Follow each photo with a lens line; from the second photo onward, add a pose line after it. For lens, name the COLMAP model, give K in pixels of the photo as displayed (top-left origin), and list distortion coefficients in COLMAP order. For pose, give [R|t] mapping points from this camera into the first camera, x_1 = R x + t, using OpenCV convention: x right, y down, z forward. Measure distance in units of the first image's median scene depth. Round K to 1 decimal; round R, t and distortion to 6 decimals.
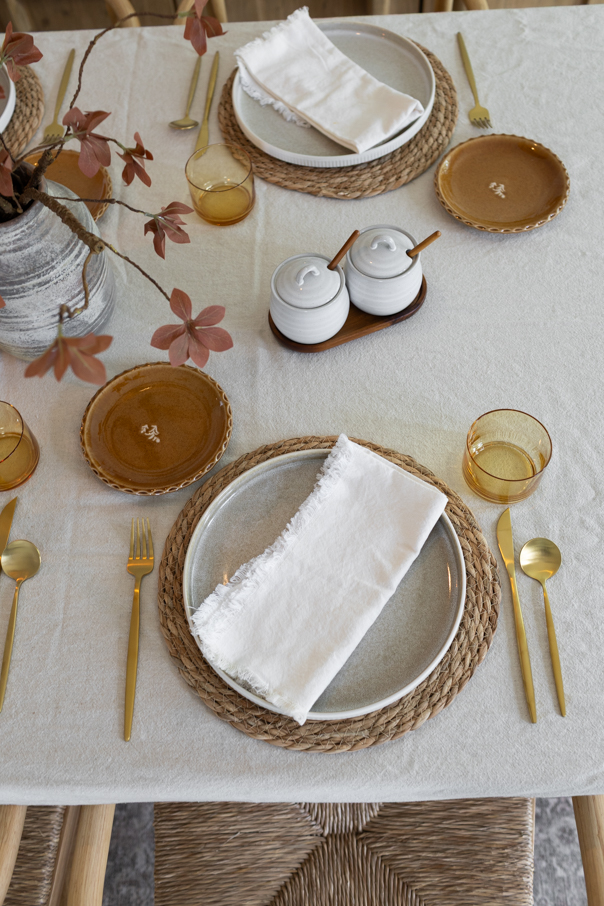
lens RADIAL K [[886.5, 0, 303.5], [0, 886.5, 450.8], [0, 0, 1]] dist [0.003506, 0.000000]
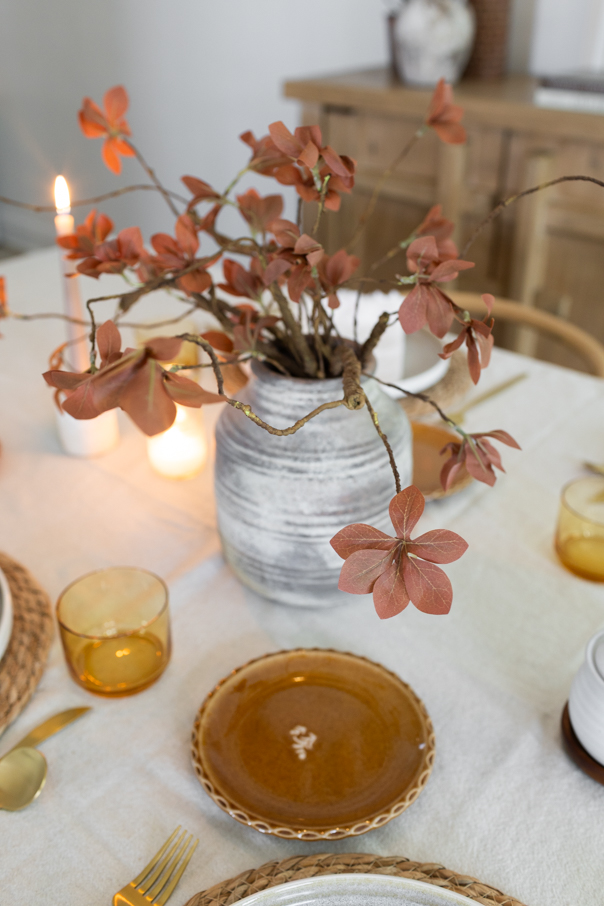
lens RADIAL K [[886.5, 0, 300.7], [0, 886.5, 455.1], [0, 0, 1]] dist [0.003506, 0.000000]
pose [[0.760422, 0.368718, -0.534607, 0.096295], [-0.589062, 0.738195, -0.328746, 0.040165], [0.273430, 0.564902, 0.778538, 0.416401]]
